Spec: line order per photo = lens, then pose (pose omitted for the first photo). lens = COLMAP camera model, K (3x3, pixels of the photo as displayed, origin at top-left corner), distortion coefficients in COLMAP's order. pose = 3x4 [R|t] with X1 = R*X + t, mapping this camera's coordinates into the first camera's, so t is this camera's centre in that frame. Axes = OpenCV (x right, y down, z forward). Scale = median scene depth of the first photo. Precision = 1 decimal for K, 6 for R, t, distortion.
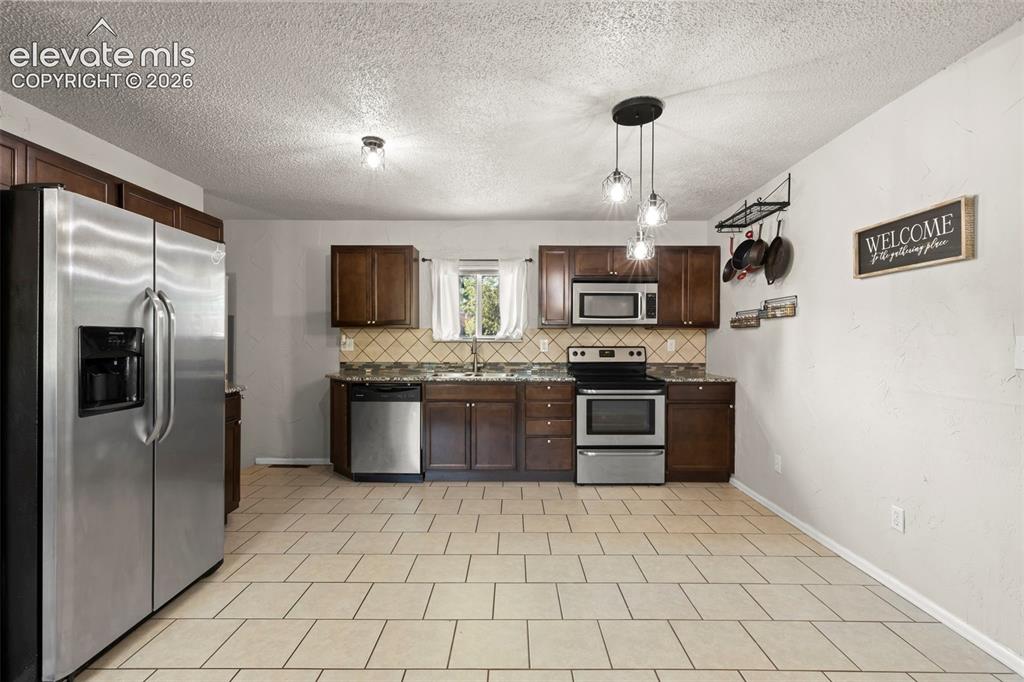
lens RADIAL K [[456.9, 0, 512.0], [0, 456.9, 341.0], [0, 0, 1]] dist [0.000222, 0.000066]
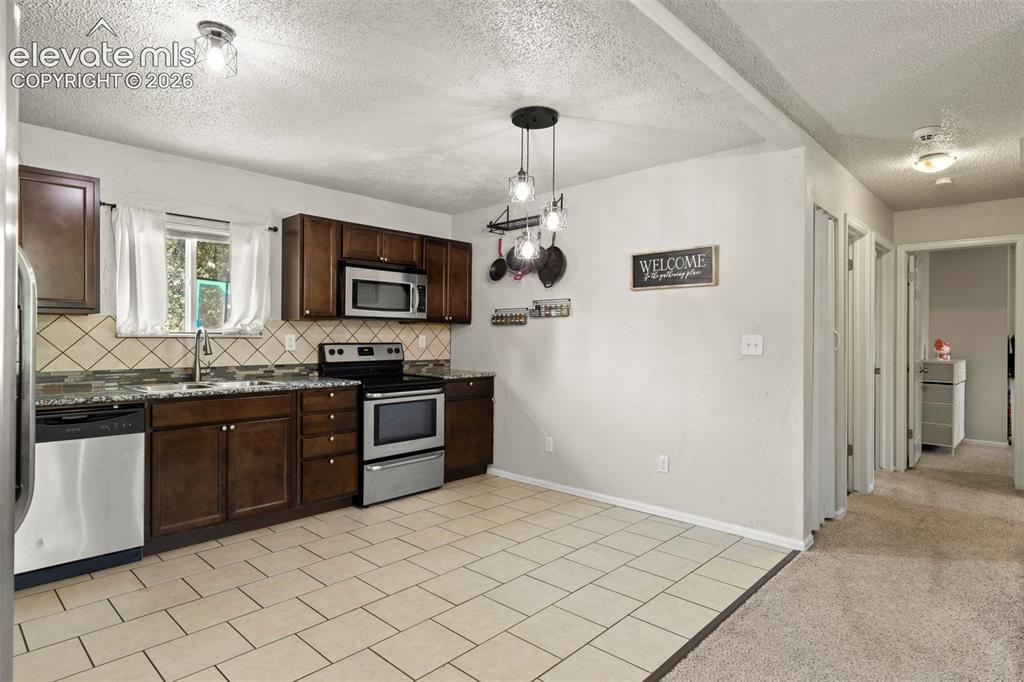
lens RADIAL K [[551.4, 0, 508.7], [0, 551.4, 335.8], [0, 0, 1]] dist [-0.000162, 0.000171]
pose [[0.683226, 0.003603, 0.730198, -0.413843], [-0.003398, 0.999993, -0.001755, -0.000764], [-0.730199, -0.001282, 0.683234, 0.109969]]
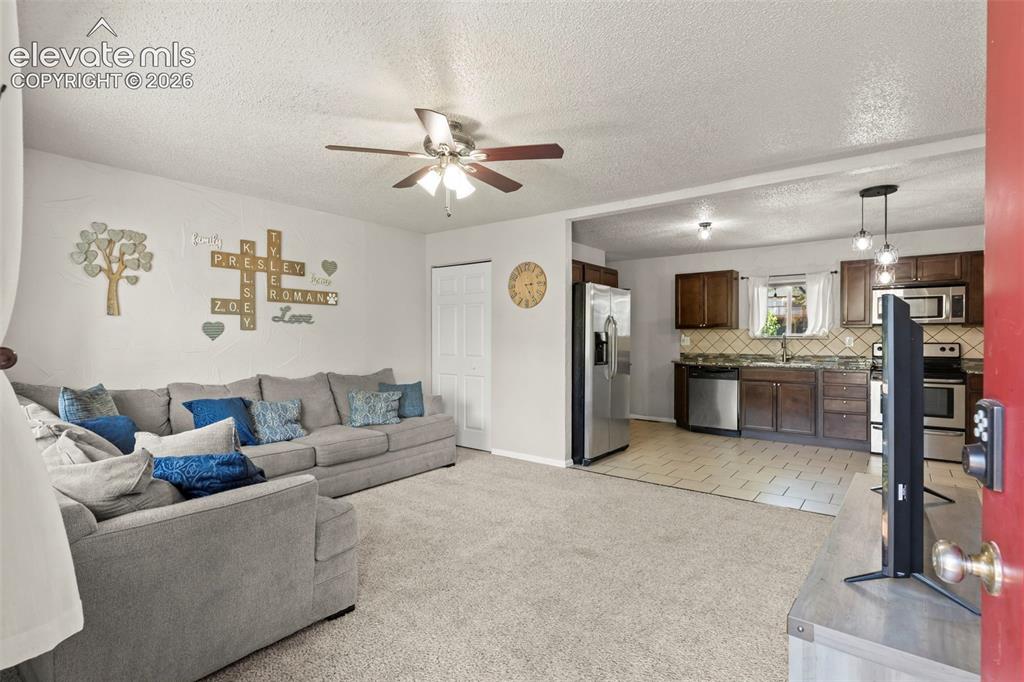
lens RADIAL K [[502.5, 0, 512.0], [0, 502.5, 341.0], [0, 0, 1]] dist [-0.000969, 0.000232]
pose [[0.793371, 0.002735, -0.608732, 0.197113], [-0.000830, 0.999994, 0.003410, 0.004734], [0.608738, -0.002200, 0.793368, -0.681730]]
